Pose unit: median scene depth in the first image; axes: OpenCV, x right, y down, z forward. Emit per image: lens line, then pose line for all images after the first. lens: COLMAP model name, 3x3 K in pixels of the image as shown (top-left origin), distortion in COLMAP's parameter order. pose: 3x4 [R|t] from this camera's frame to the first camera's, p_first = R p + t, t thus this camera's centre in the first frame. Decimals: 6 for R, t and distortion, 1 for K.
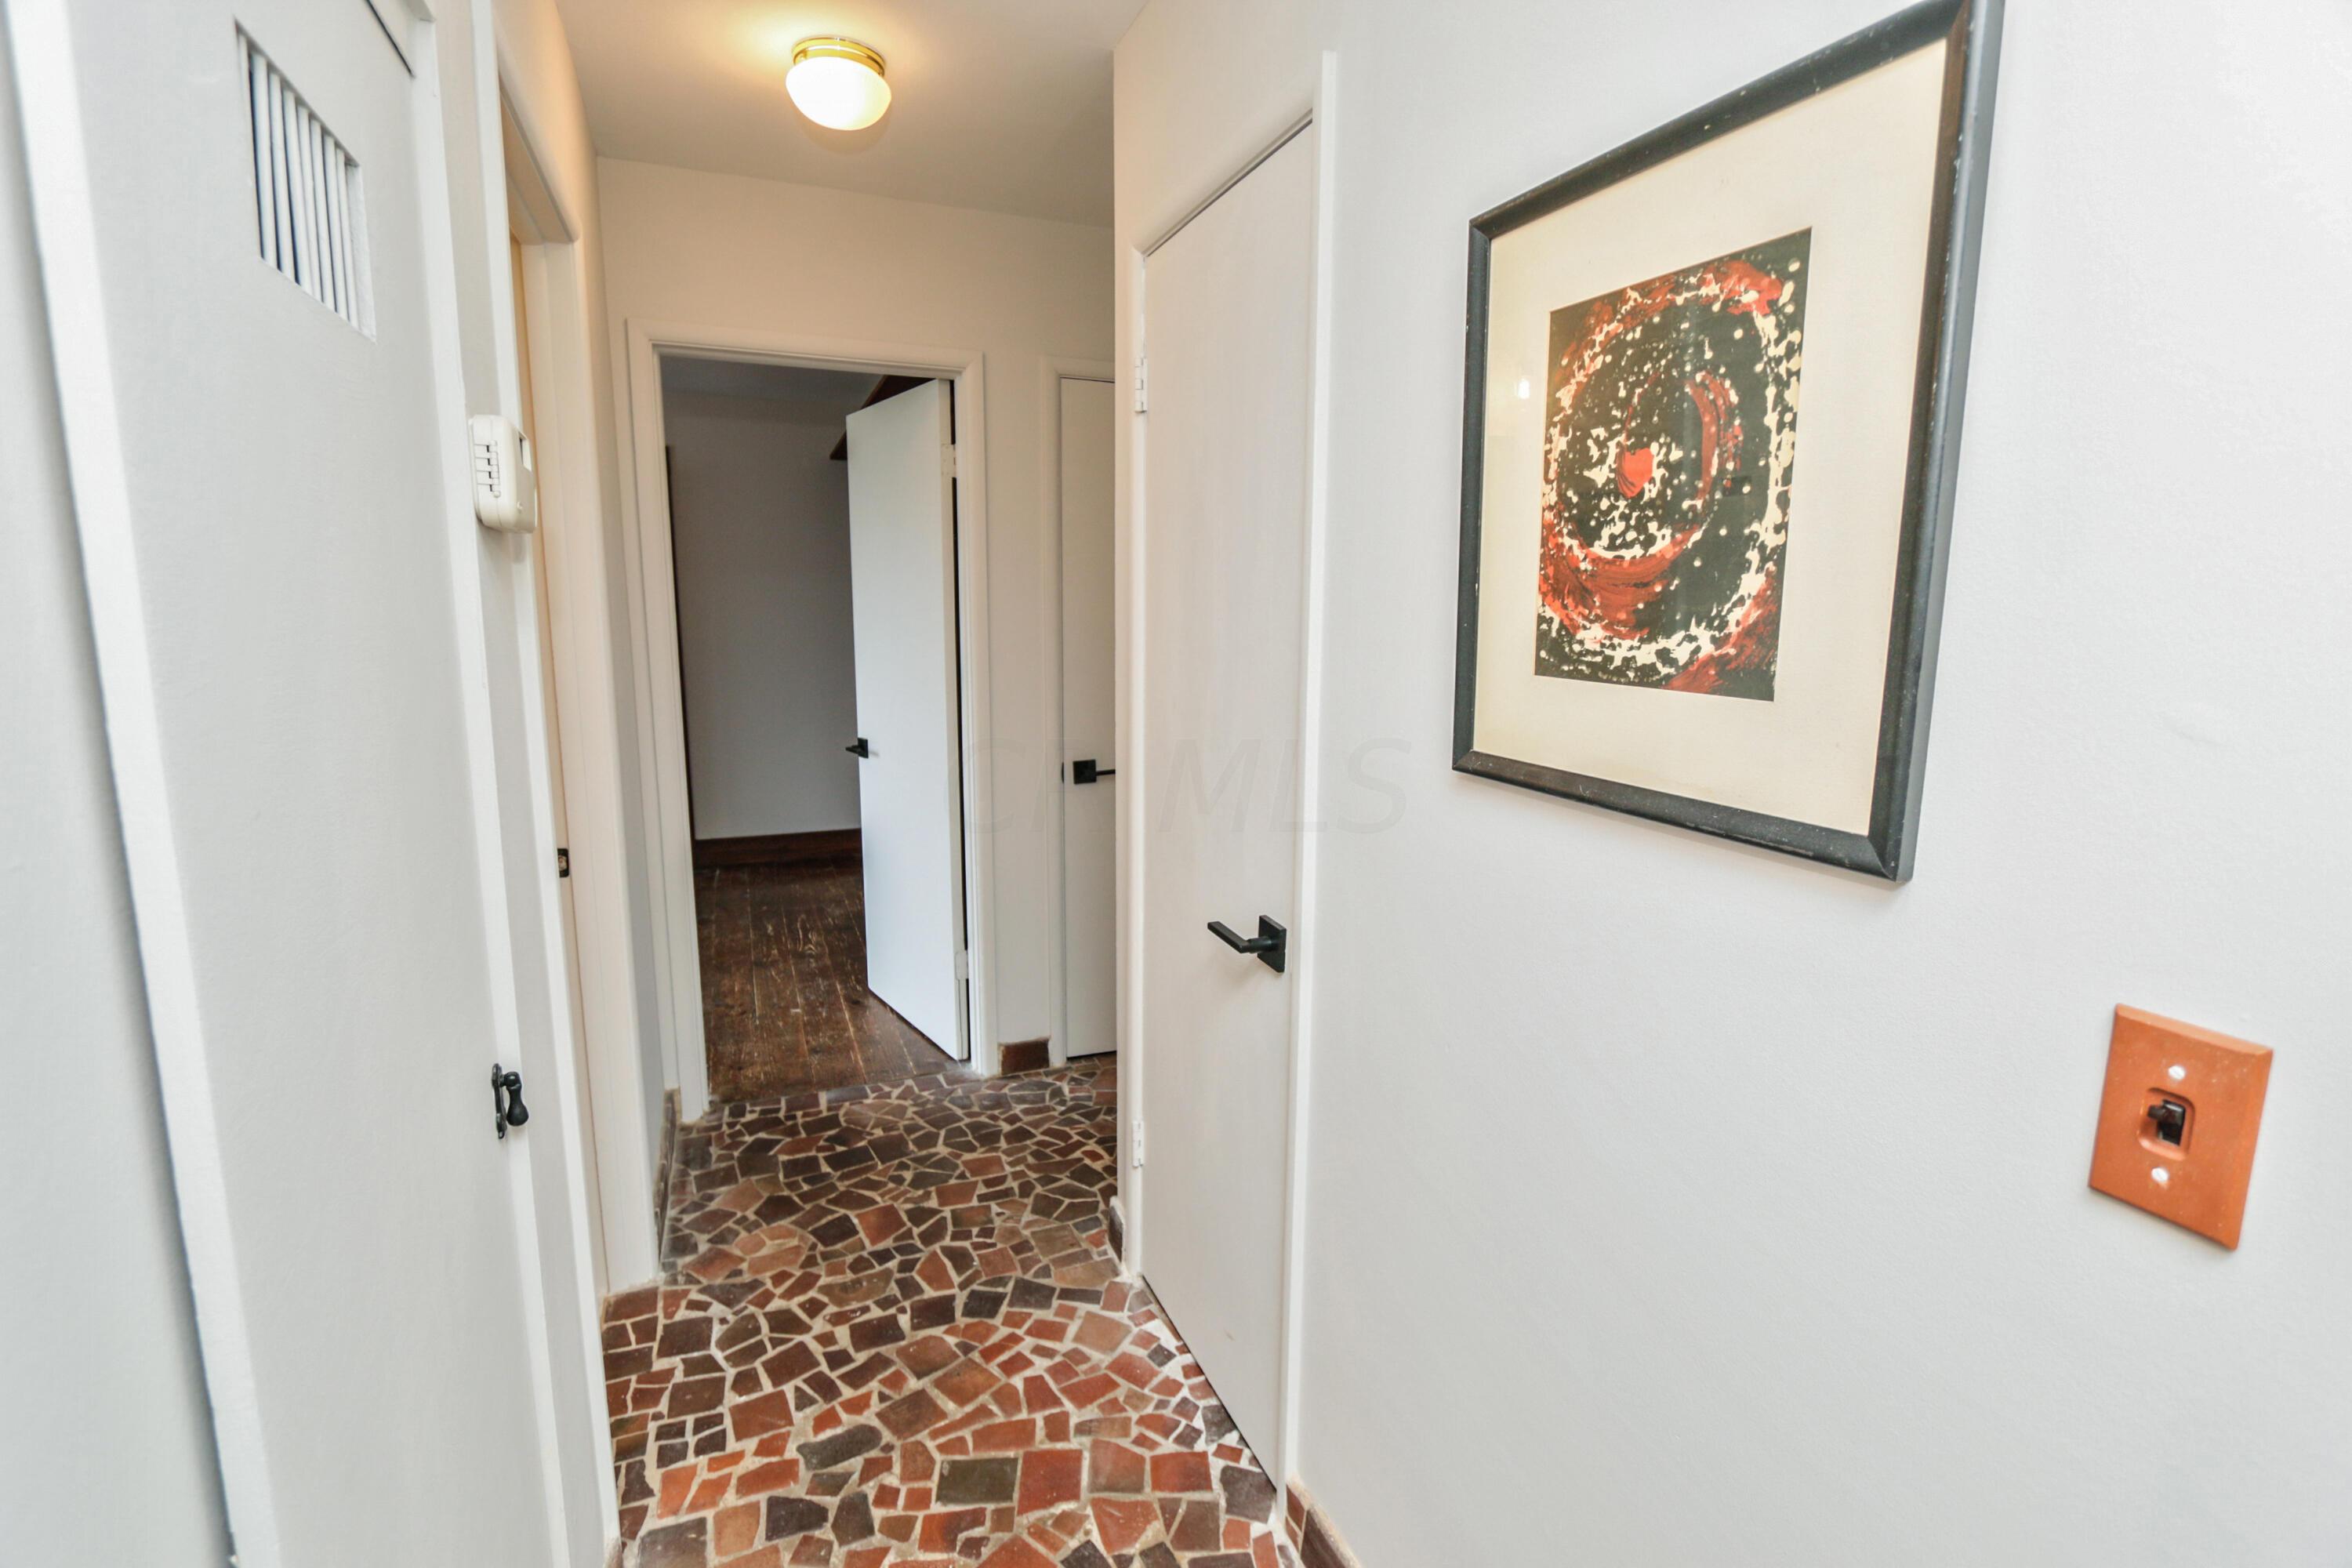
lens RADIAL K [[1077.8, 0, 1173.7], [0, 1077.8, 783.7], [0, 0, 1]] dist [-0.015999, 0.003108]
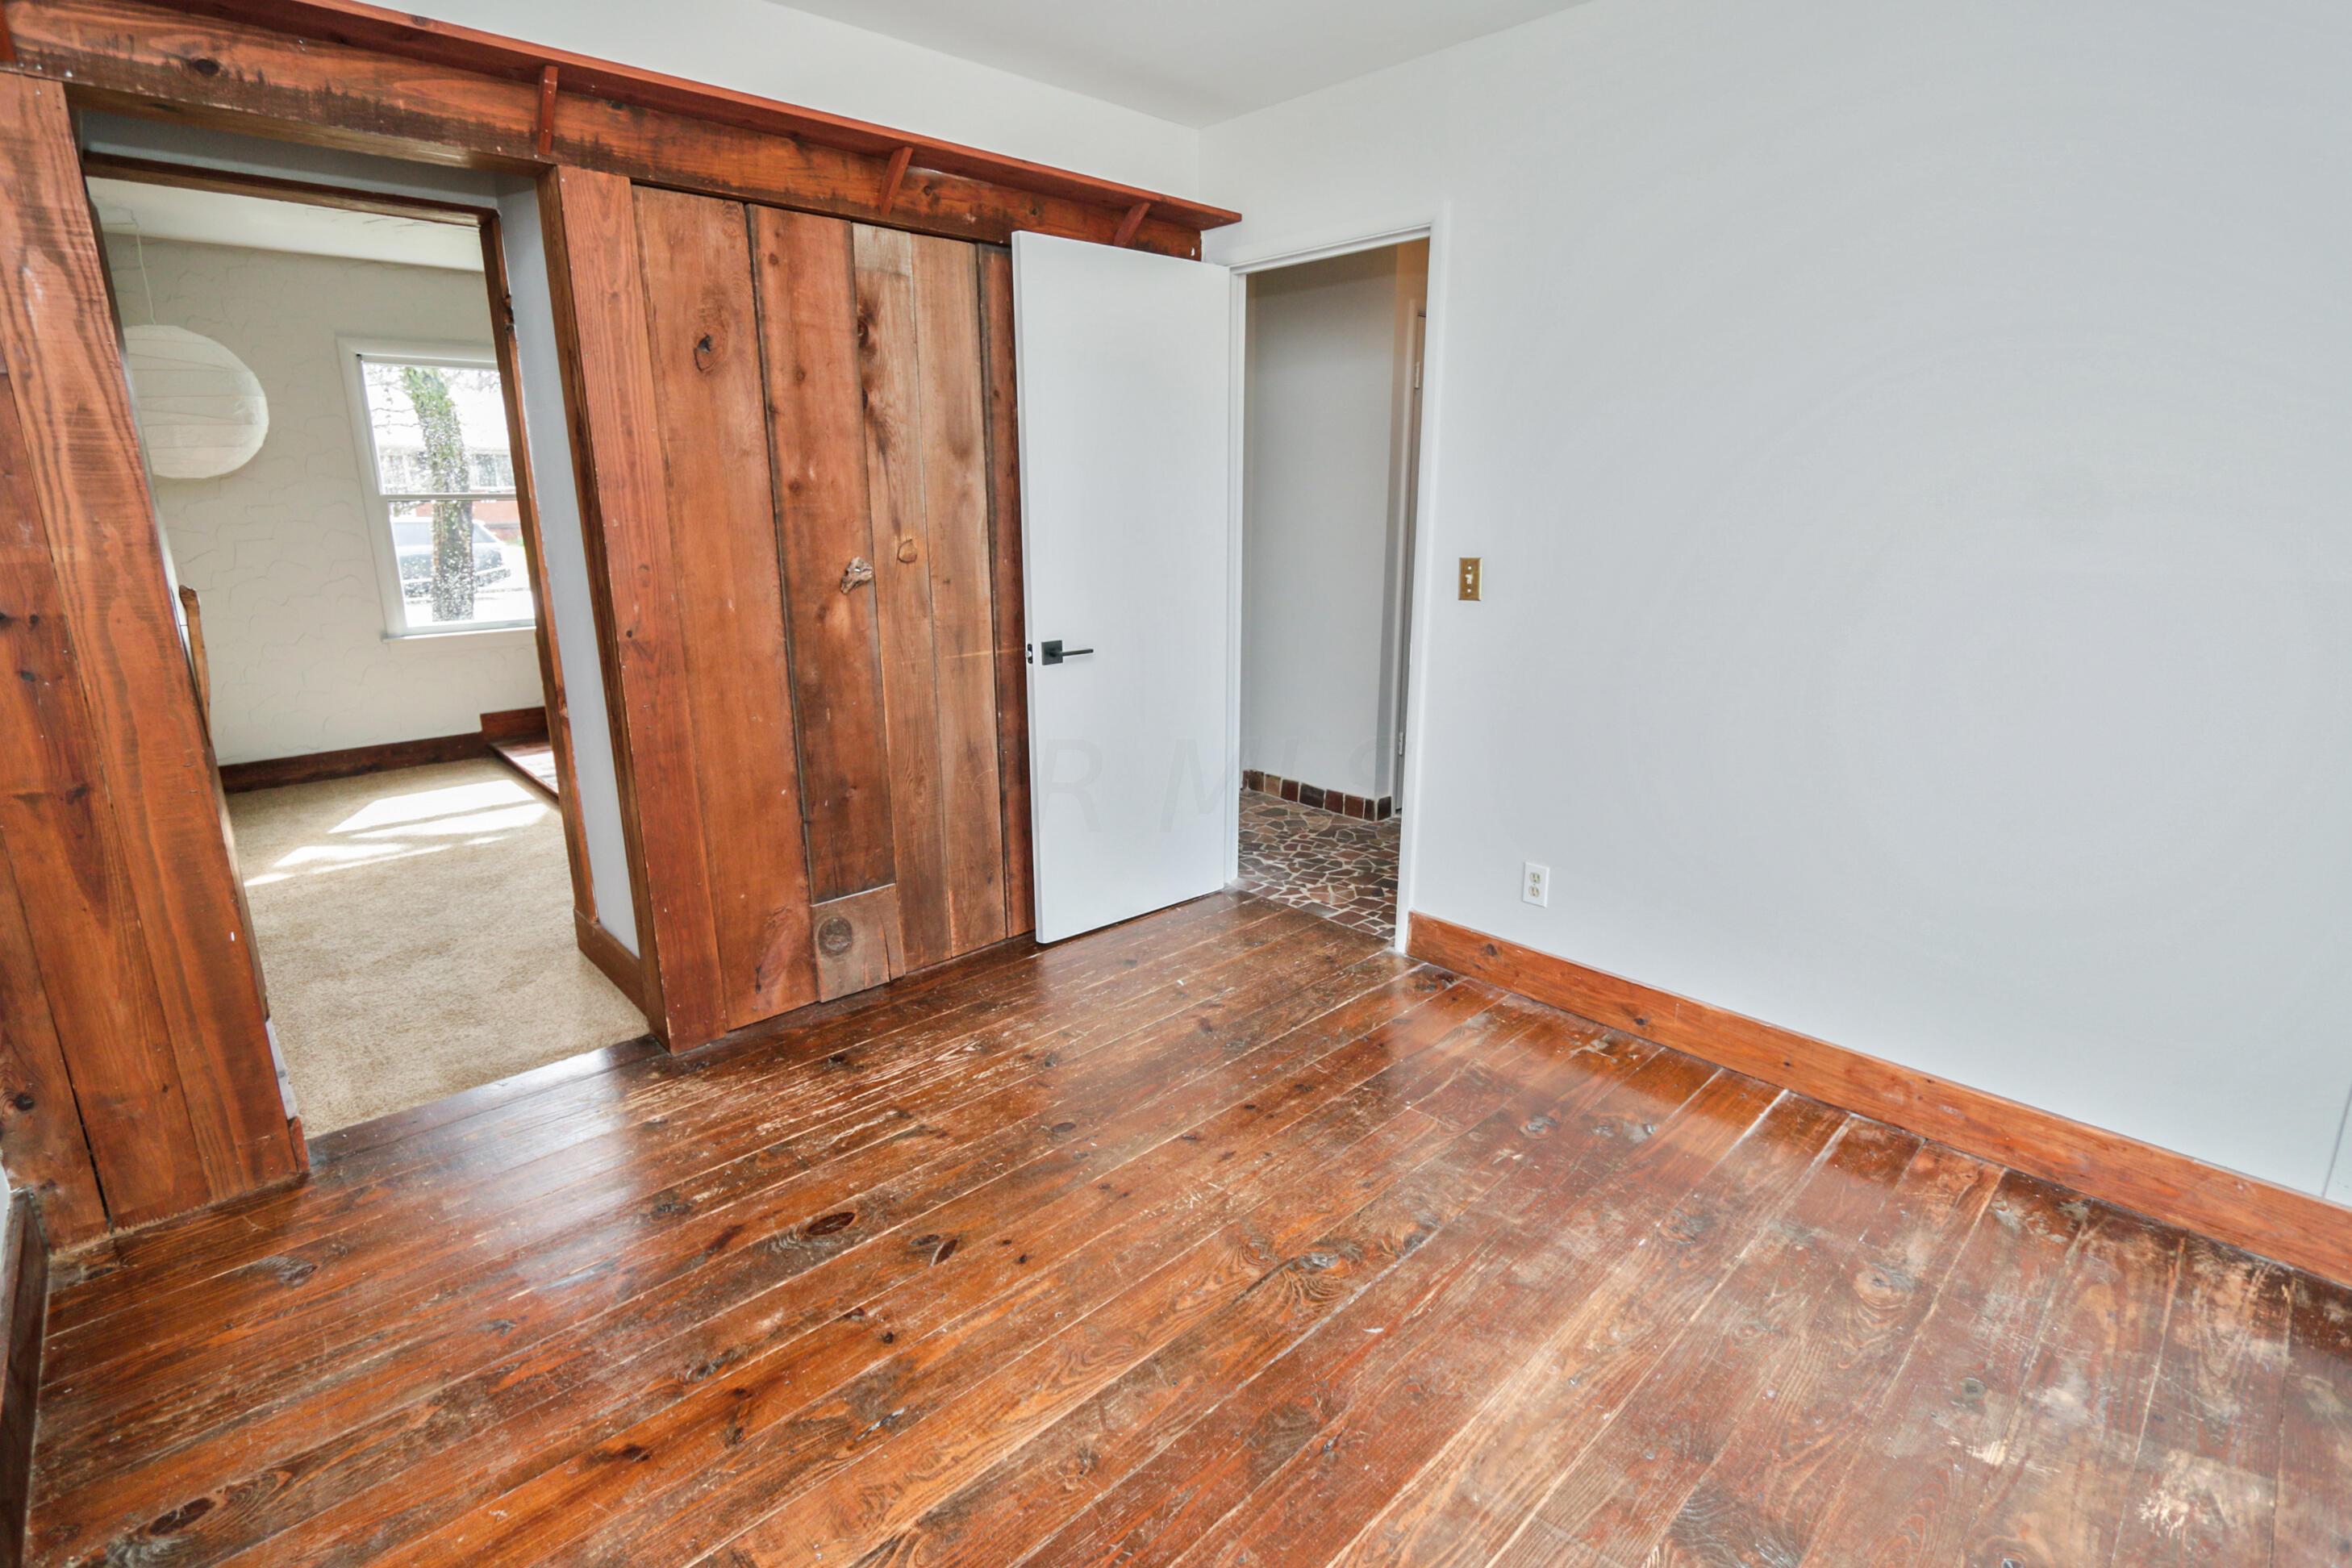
lens RADIAL K [[1084.2, 0, 1176.0], [0, 1084.2, 784.0], [0, 0, 1]] dist [-0.011816, 0.002035]
pose [[-0.357362, -0.247104, 0.900684, -1.458523], [0.154627, 0.935403, 0.317980, -0.272385], [-0.921077, 0.252904, -0.296068, 1.657992]]
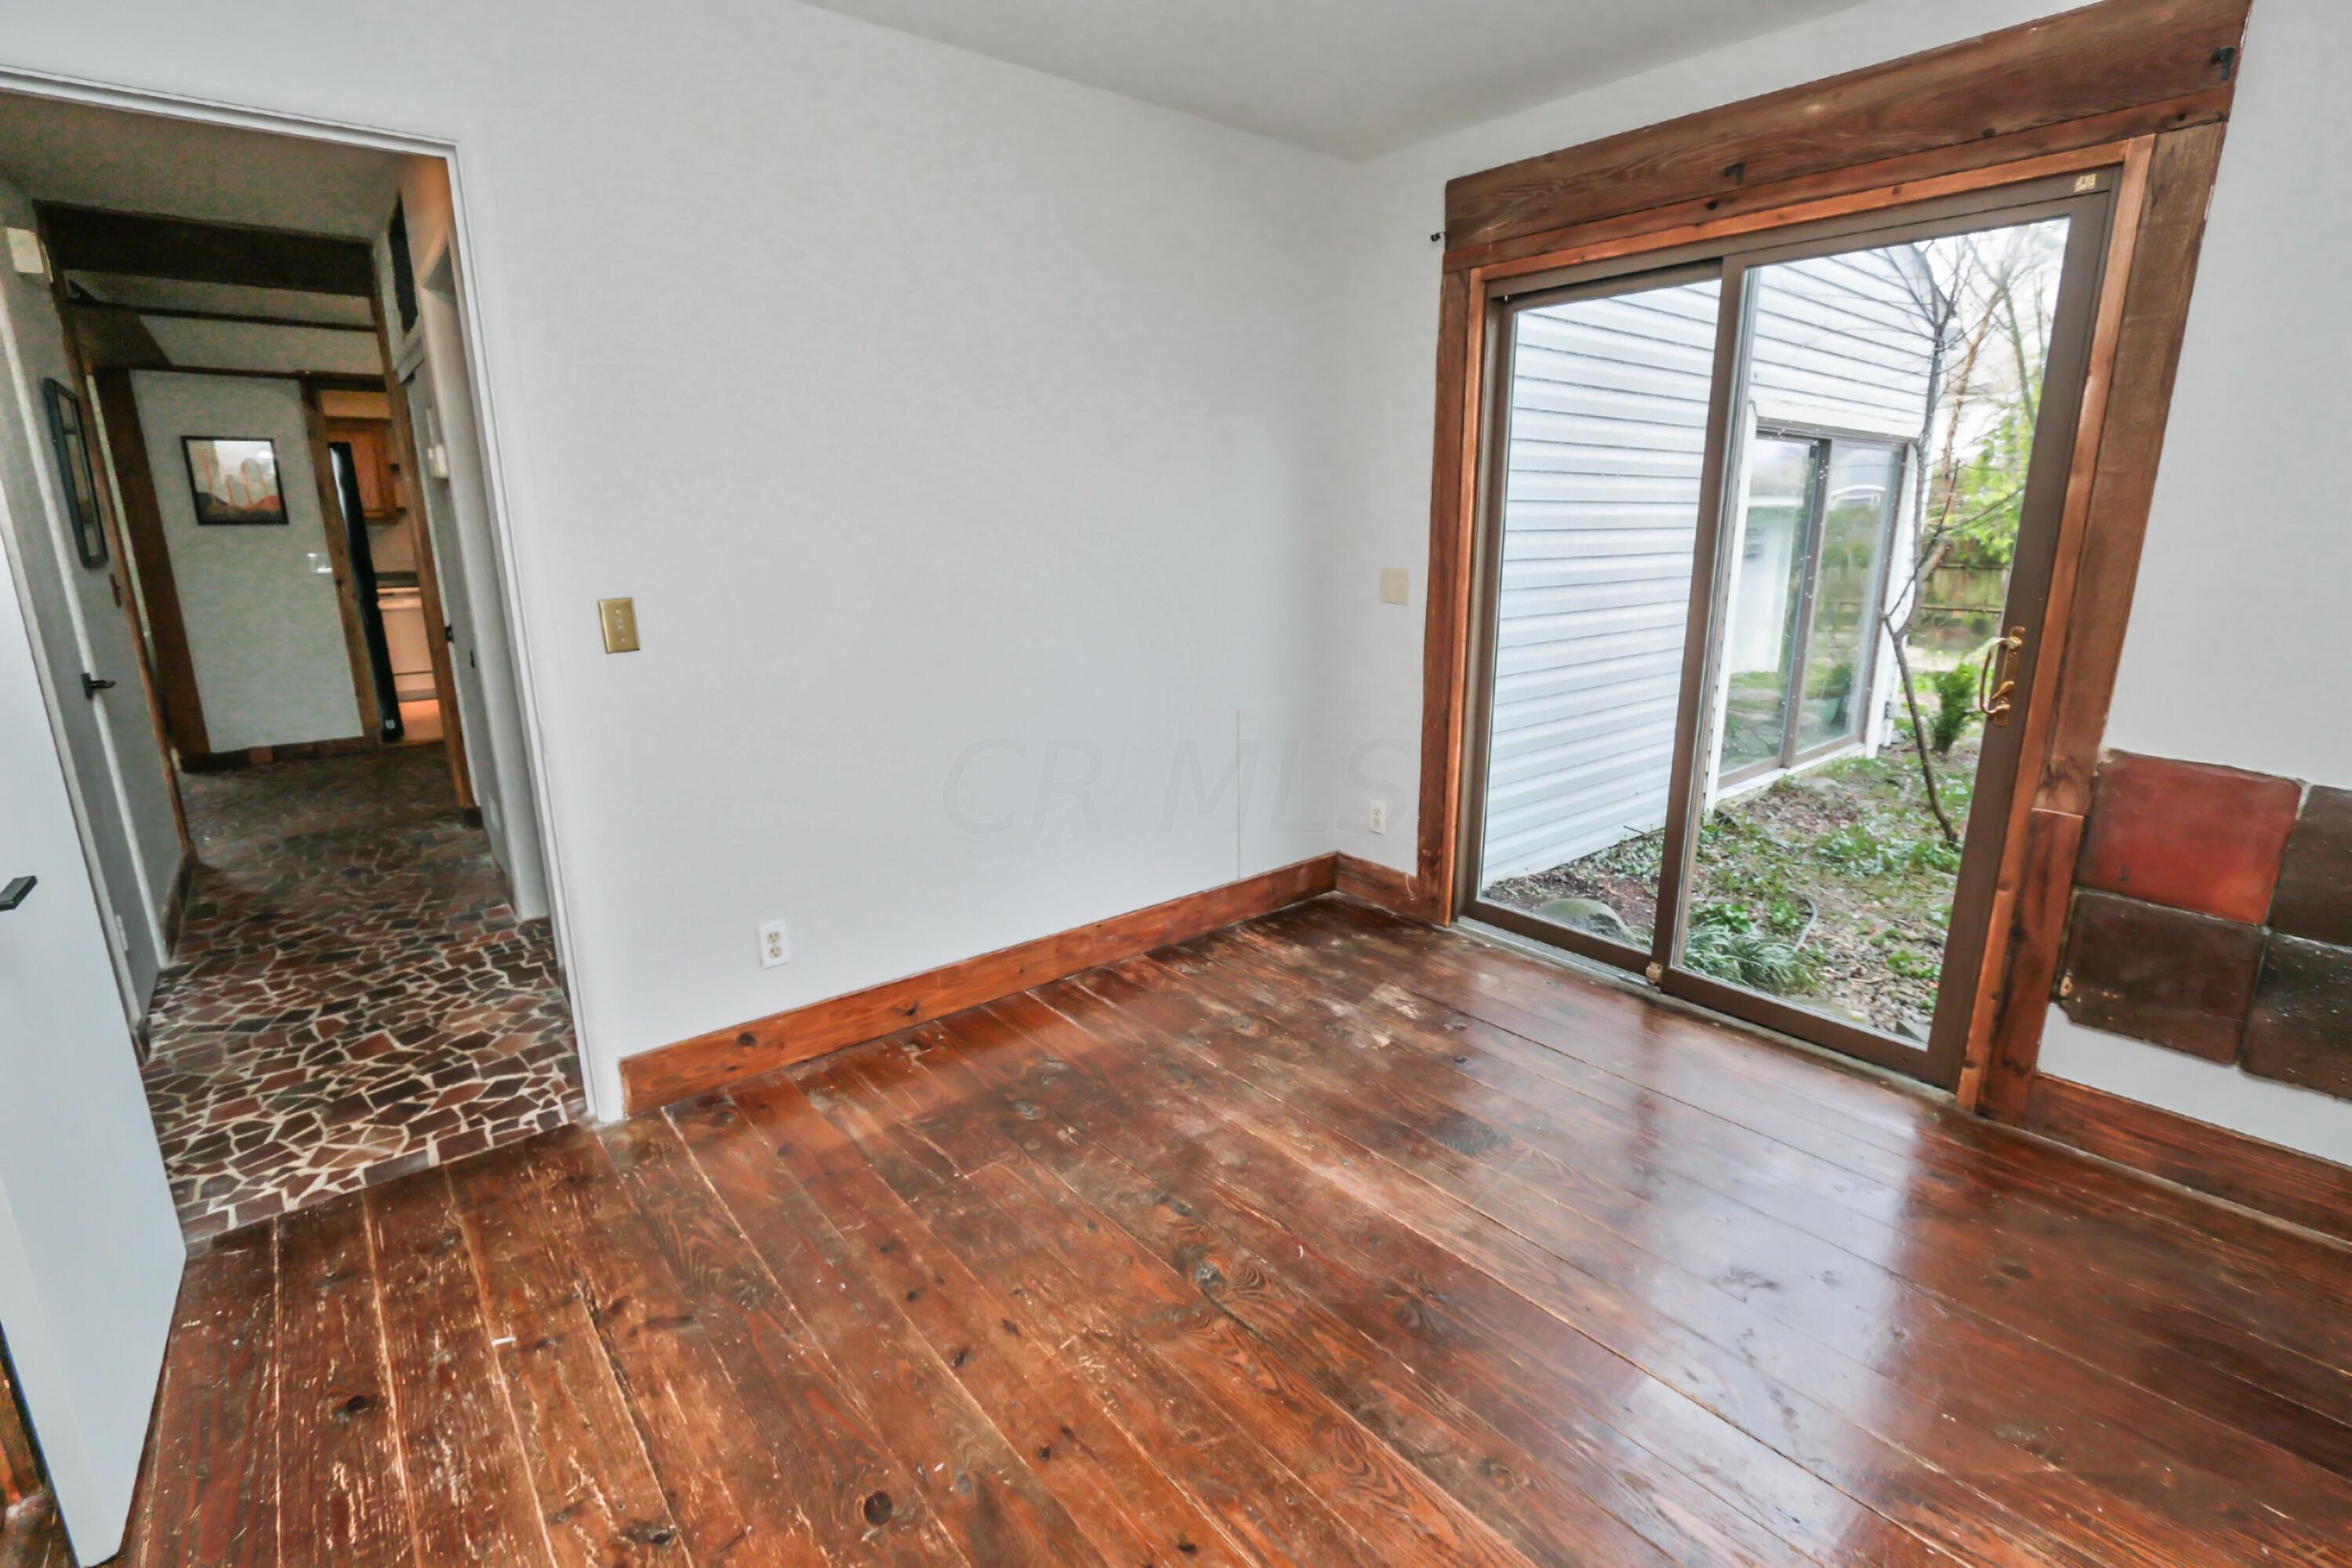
lens RADIAL K [[1077.8, 0, 1173.7], [0, 1077.8, 783.7], [0, 0, 1]] dist [-0.015999, 0.003108]
pose [[-0.957007, 0.068786, -0.281793, -0.715324], [-0.048183, 0.920282, 0.388278, -0.305417], [0.286037, 0.385162, -0.877401, 1.932900]]
